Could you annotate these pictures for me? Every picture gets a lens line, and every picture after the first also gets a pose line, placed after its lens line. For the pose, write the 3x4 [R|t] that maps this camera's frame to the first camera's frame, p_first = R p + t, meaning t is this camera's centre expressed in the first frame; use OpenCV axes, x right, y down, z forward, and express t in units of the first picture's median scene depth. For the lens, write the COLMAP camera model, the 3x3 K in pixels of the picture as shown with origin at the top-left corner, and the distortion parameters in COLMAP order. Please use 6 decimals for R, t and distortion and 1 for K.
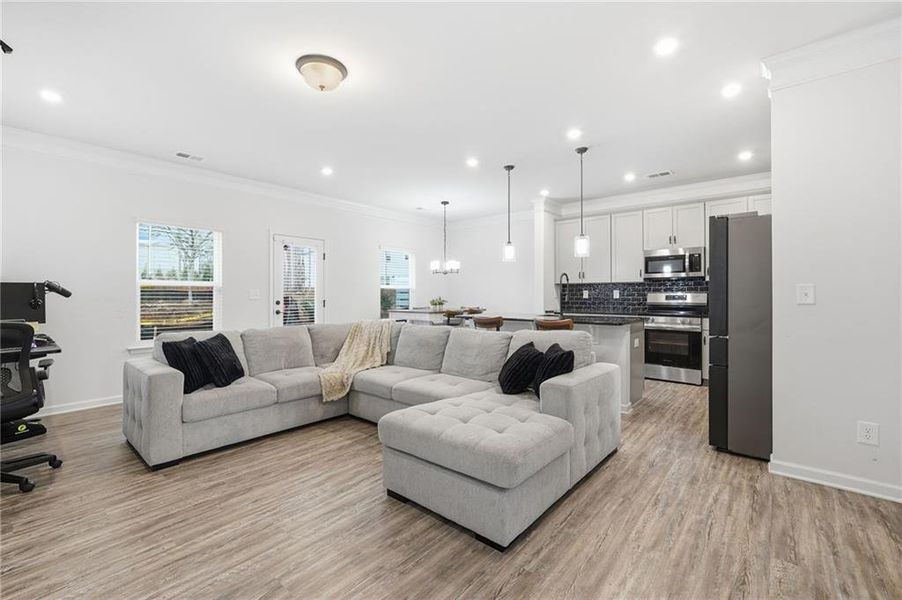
lens RADIAL K [[380.3, 0, 446.2], [0, 380.3, 296.6], [0, 0, 1]] dist [0.001284, 0.000123]
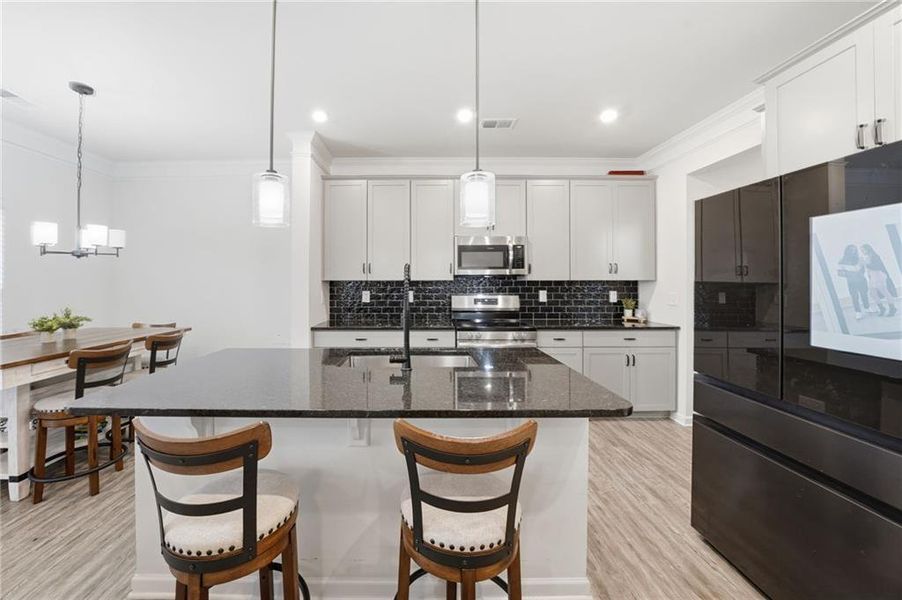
lens RADIAL K [[335.3, 0, 409.5], [0, 335.3, 282.4], [0, 0, 1]] dist [-0.015098, 0.000108]
pose [[0.774819, 0.001045, 0.632182, 0.058196], [0.005777, 0.999945, -0.008733, -0.030213], [-0.632157, 0.010418, 0.774770, 0.571198]]
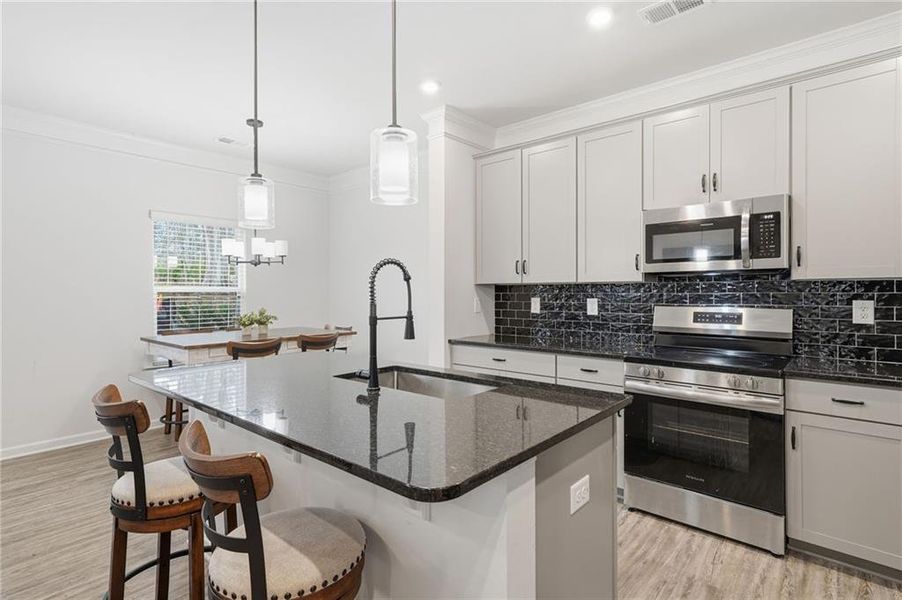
lens RADIAL K [[440.8, 0, 450.1], [0, 440.8, 293.7], [0, 0, 1]] dist [0.012133, -0.000460]
pose [[0.999998, -0.000021, -0.001755, 0.295507], [0.000019, 1.000000, -0.000960, -0.024554], [0.001755, 0.000960, 0.999998, 0.487081]]
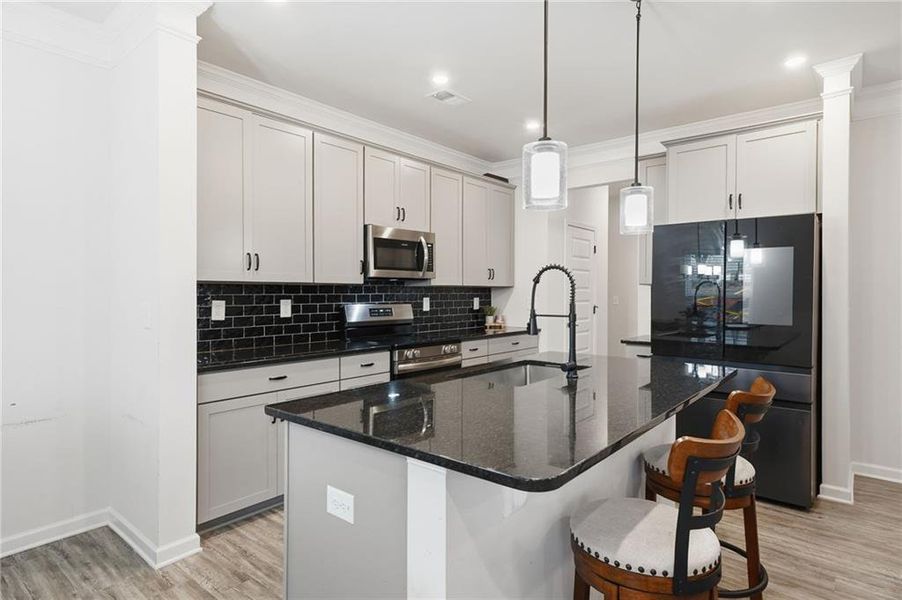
lens RADIAL K [[505.3, 0, 450.2], [0, 505.3, 292.8], [0, 0, 1]] dist [0.012929, 0.000992]
pose [[0.000089, -0.000885, 1.000000, -0.174660], [0.006433, 0.999979, 0.000884, -0.026927], [-0.999979, 0.006433, 0.000094, 0.889376]]
